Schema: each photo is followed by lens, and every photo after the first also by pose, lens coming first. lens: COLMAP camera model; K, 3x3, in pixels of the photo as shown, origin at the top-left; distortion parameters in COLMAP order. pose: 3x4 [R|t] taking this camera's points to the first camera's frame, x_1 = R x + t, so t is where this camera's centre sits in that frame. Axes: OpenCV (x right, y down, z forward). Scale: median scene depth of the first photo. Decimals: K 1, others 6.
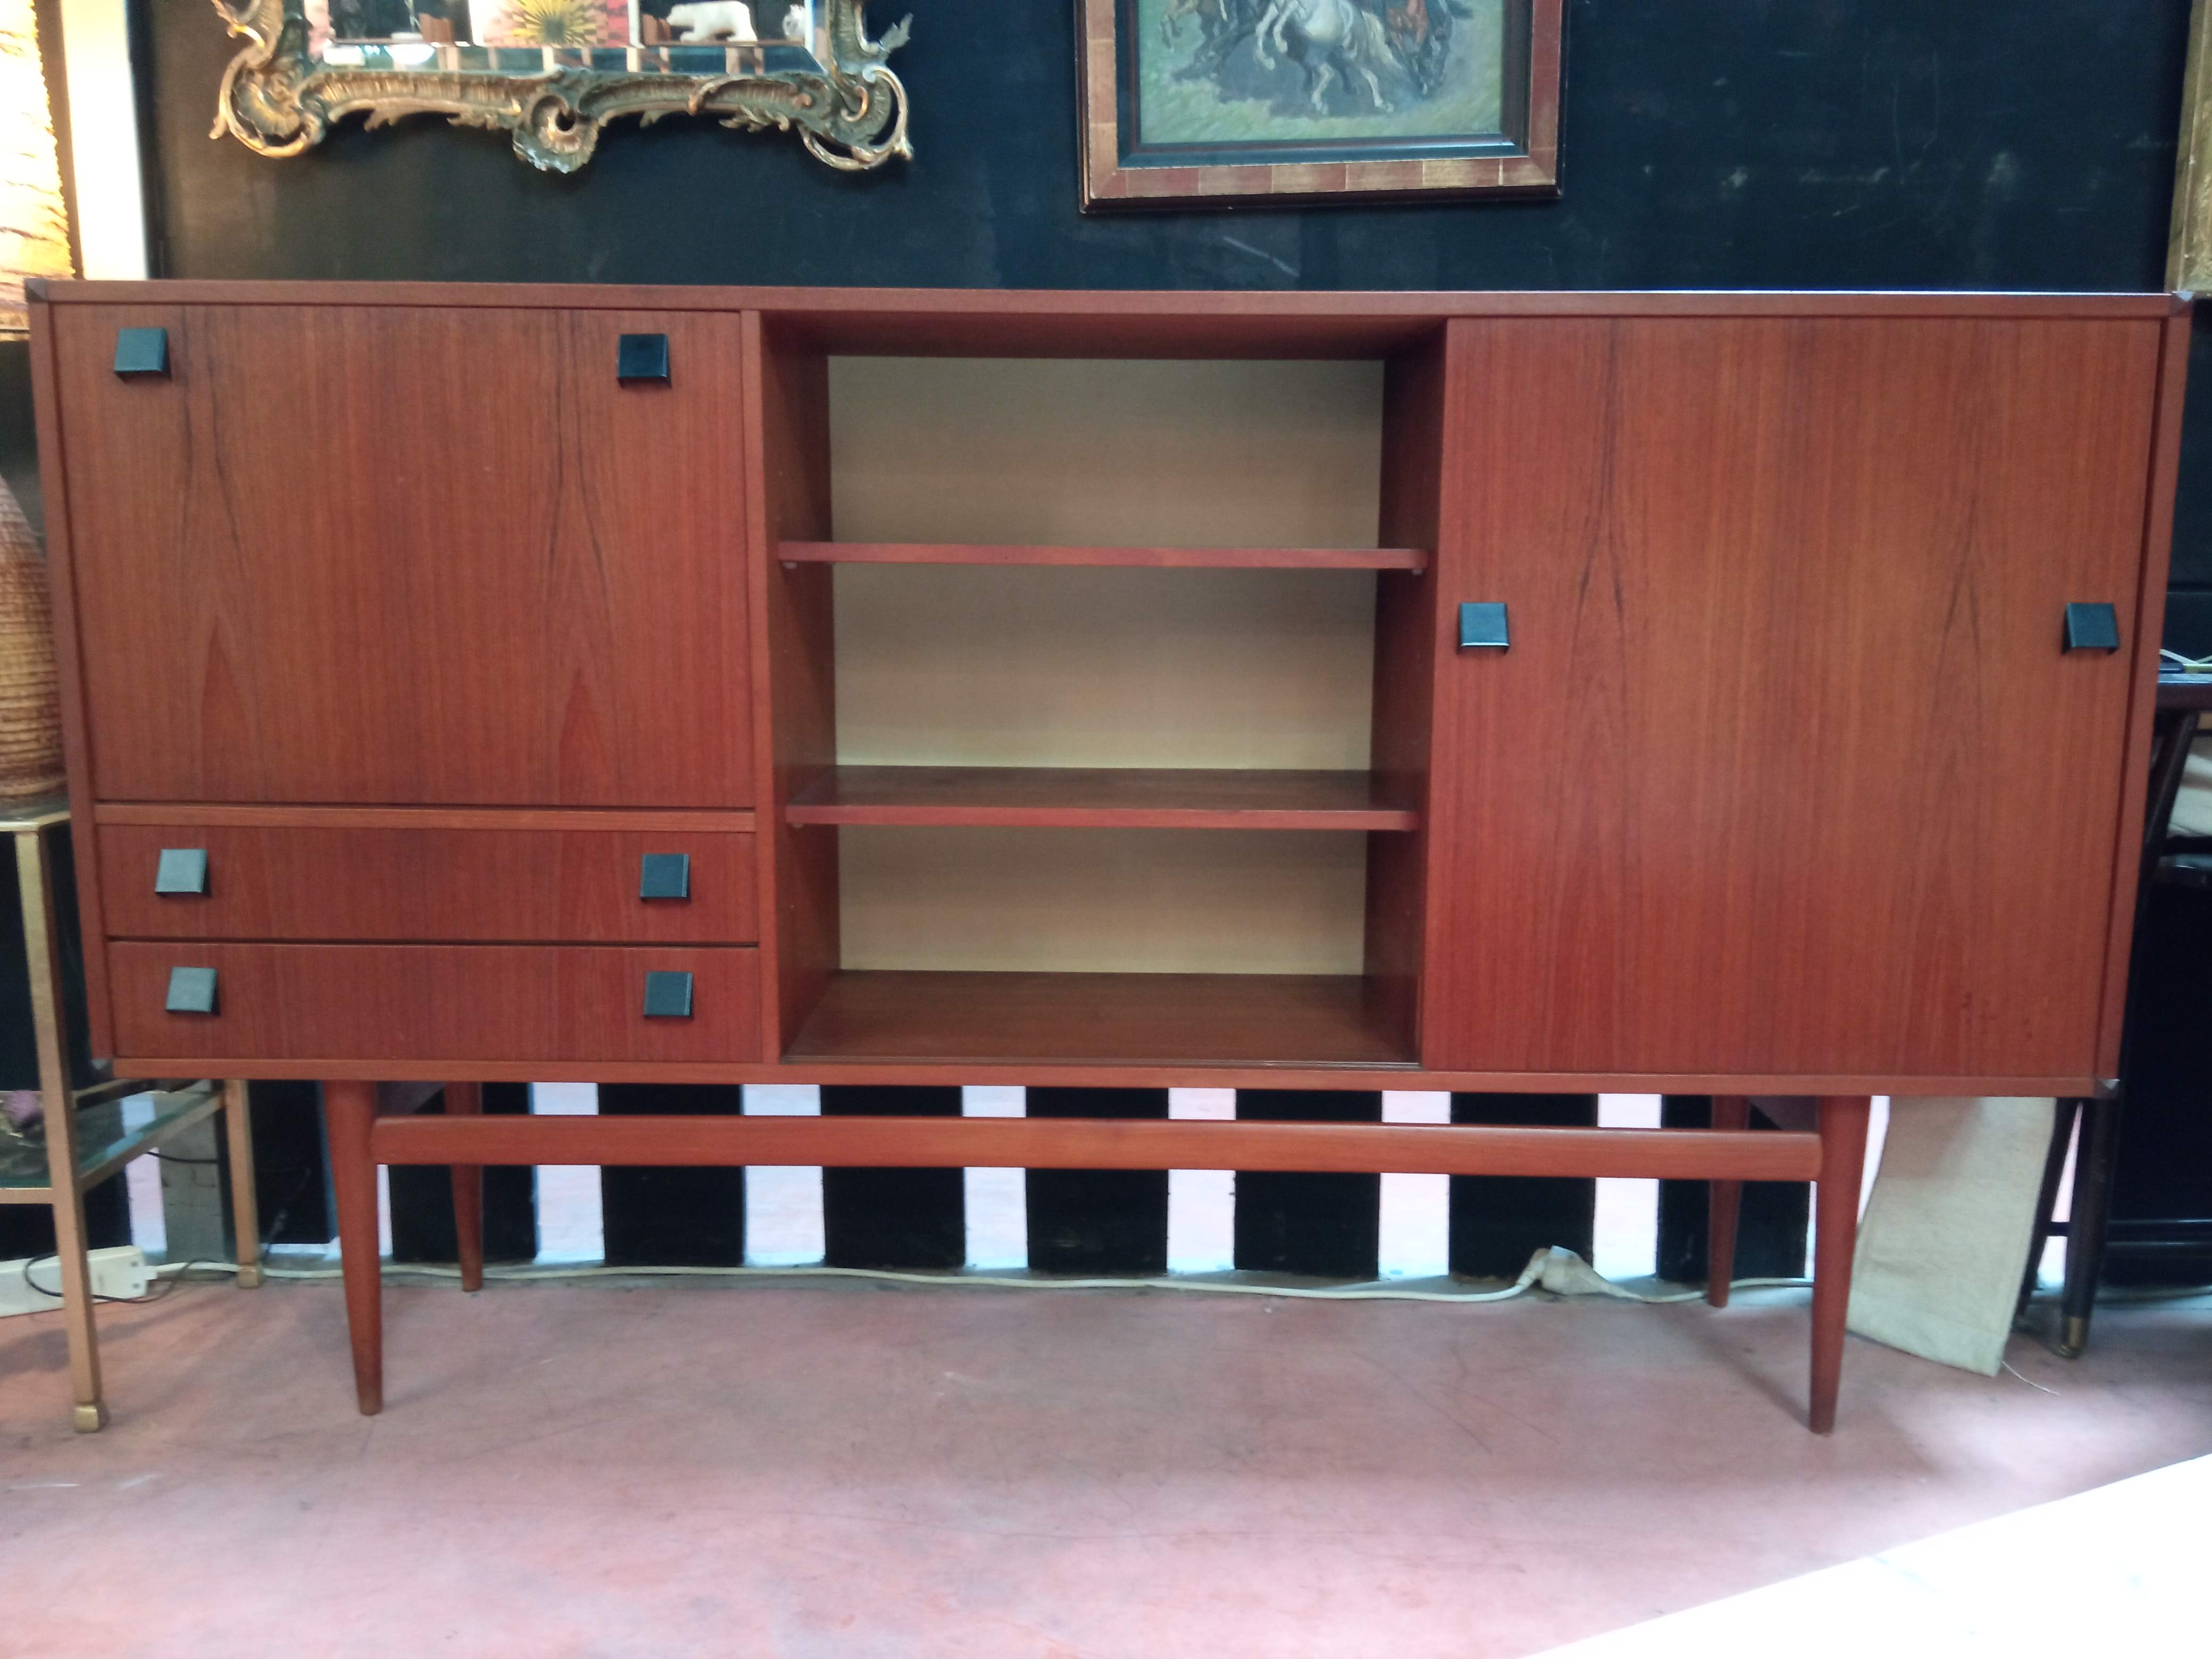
lens RADIAL K [[1805.6, 0, 1158.0], [0, 1805.6, 831.9], [0, 0, 1]] dist [0.045243, -0.095085]
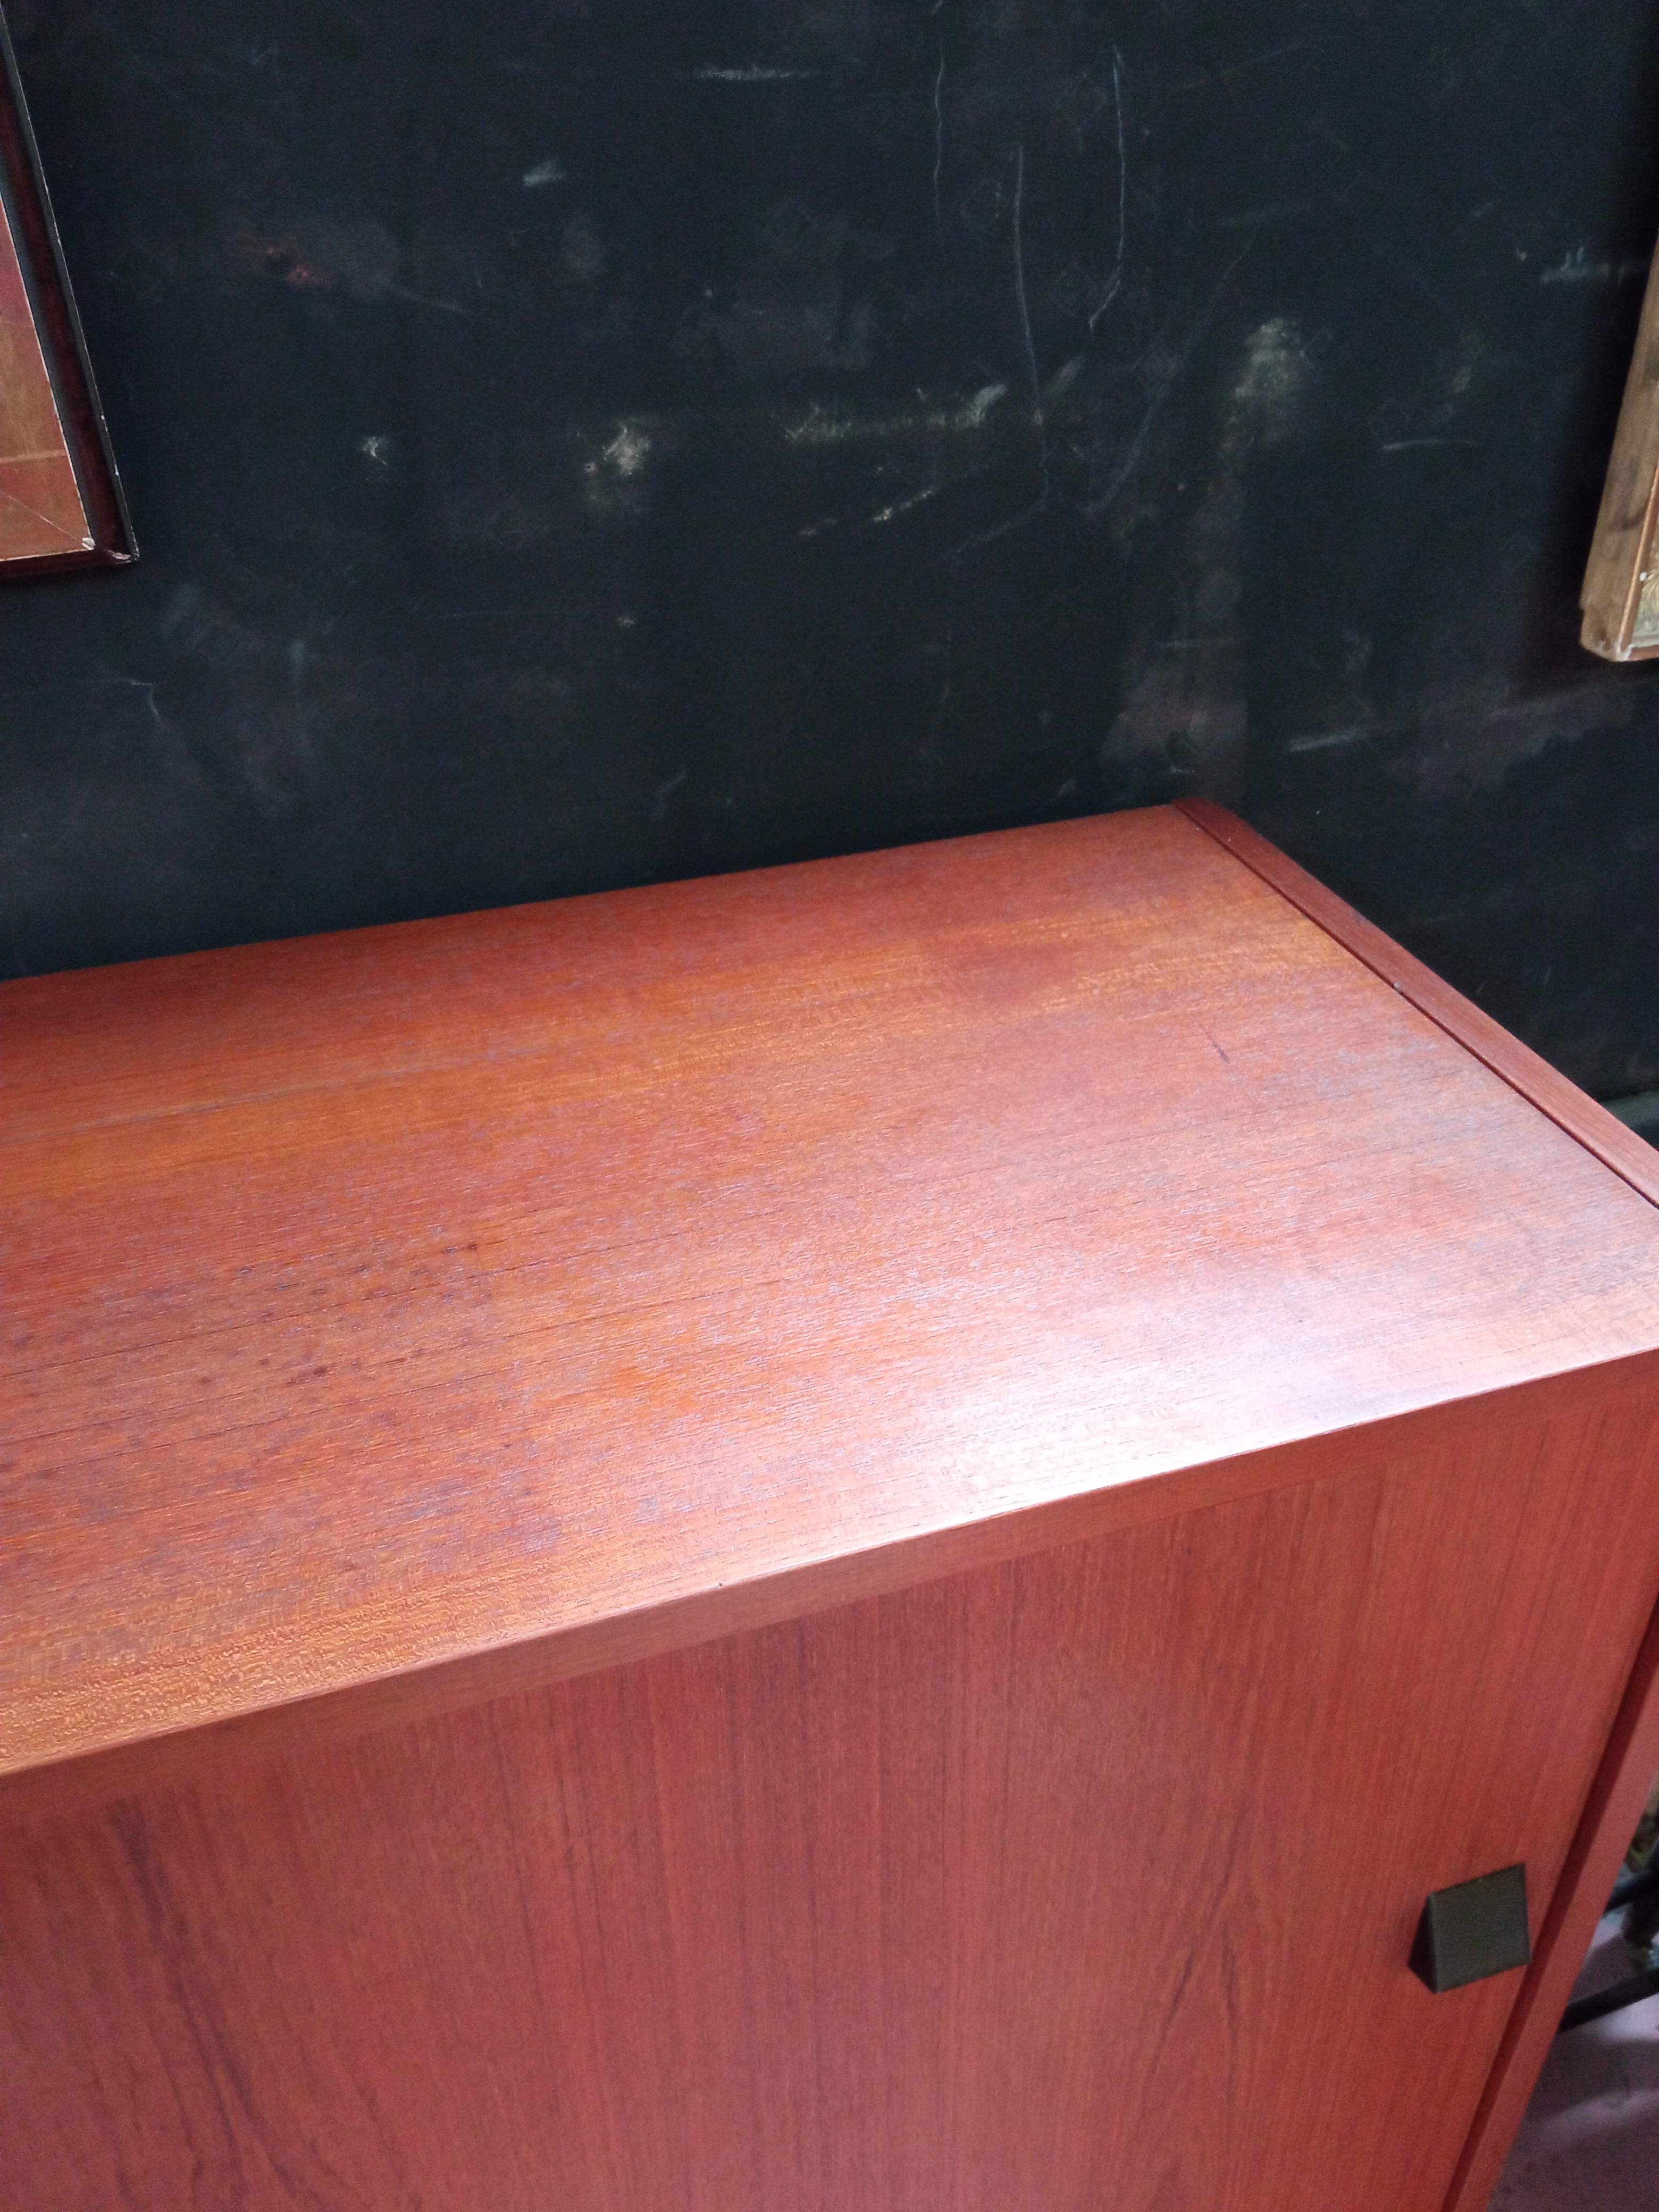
lens RADIAL K [[1805.6, 0, 879.0], [0, 1805.6, 1104.9], [0, 0, 1]] dist [0.045243, -0.095085]
pose [[0.948405, -0.186839, 0.256163, 0.247885], [0.059394, 0.898317, 0.435314, -0.397669], [-0.311449, -0.397640, 0.863065, 0.609614]]
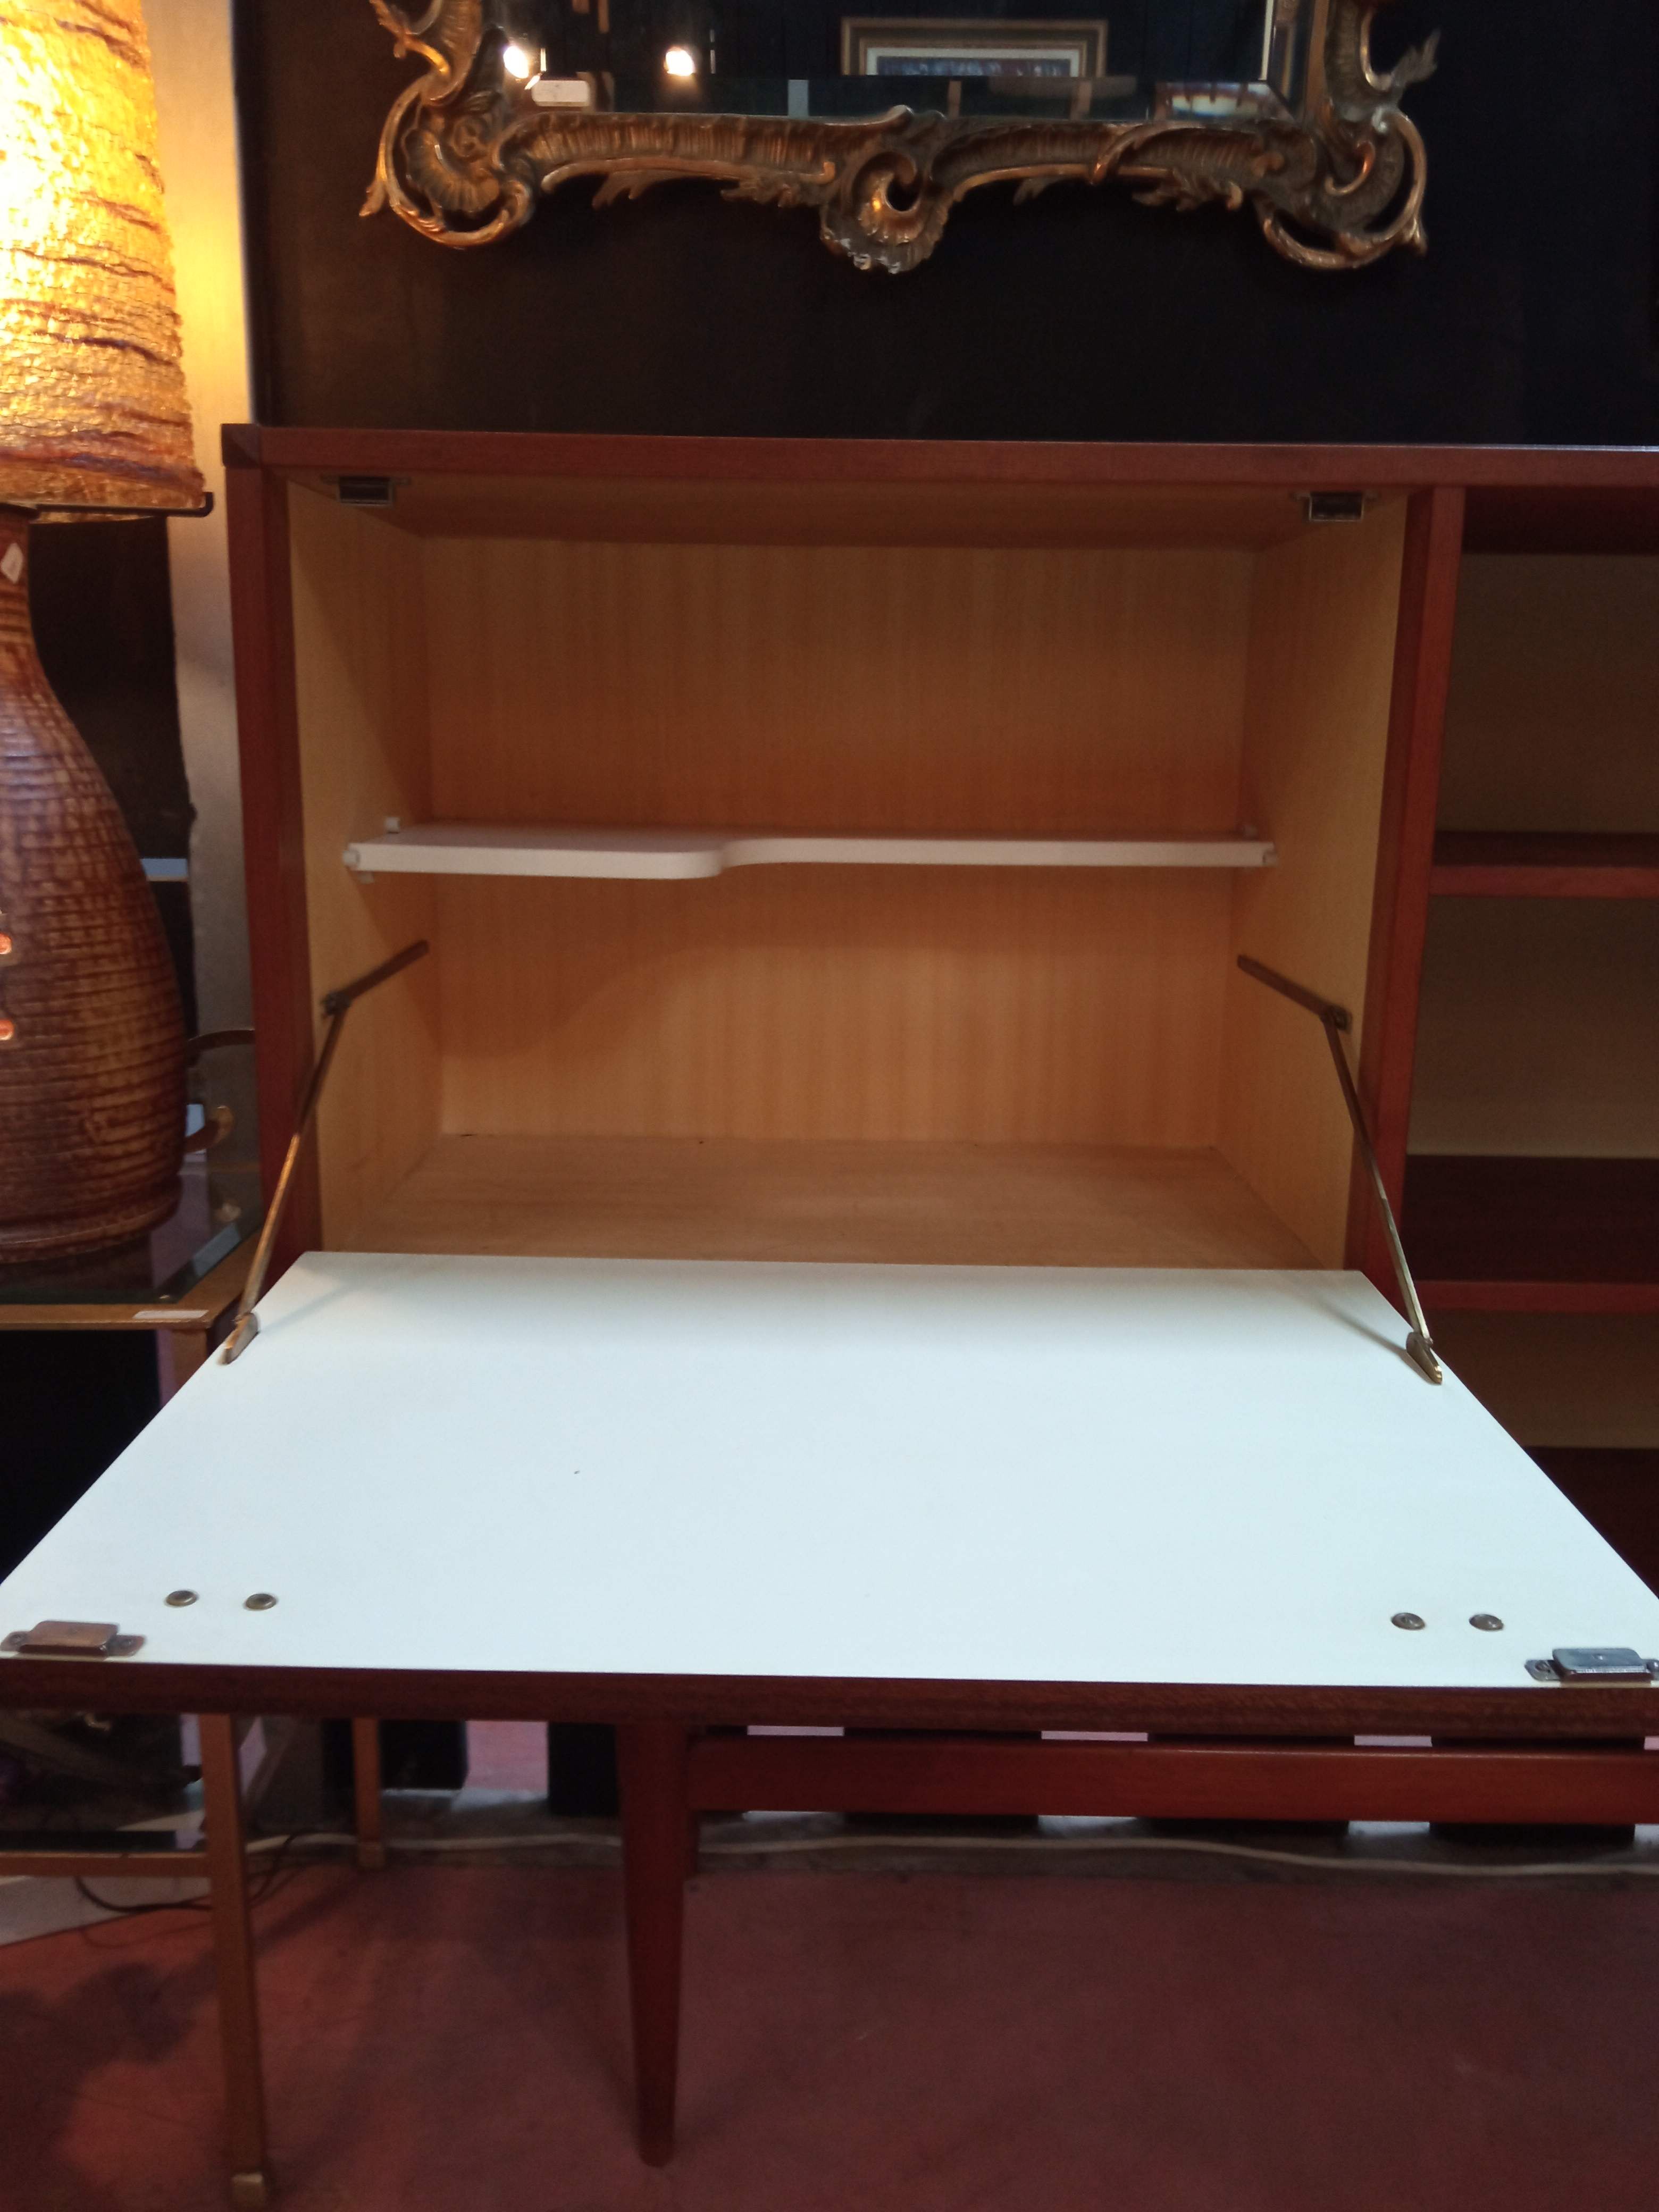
lens RADIAL K [[1806.6, 0, 871.4], [0, 1806.6, 1087.1], [0, 0, 1]] dist [0.076705, -0.153607]
pose [[0.999973, 0.004828, -0.005511, -0.333336], [-0.004635, 0.999390, 0.034607, -0.089912], [0.005674, -0.034581, 0.999386, 0.326570]]
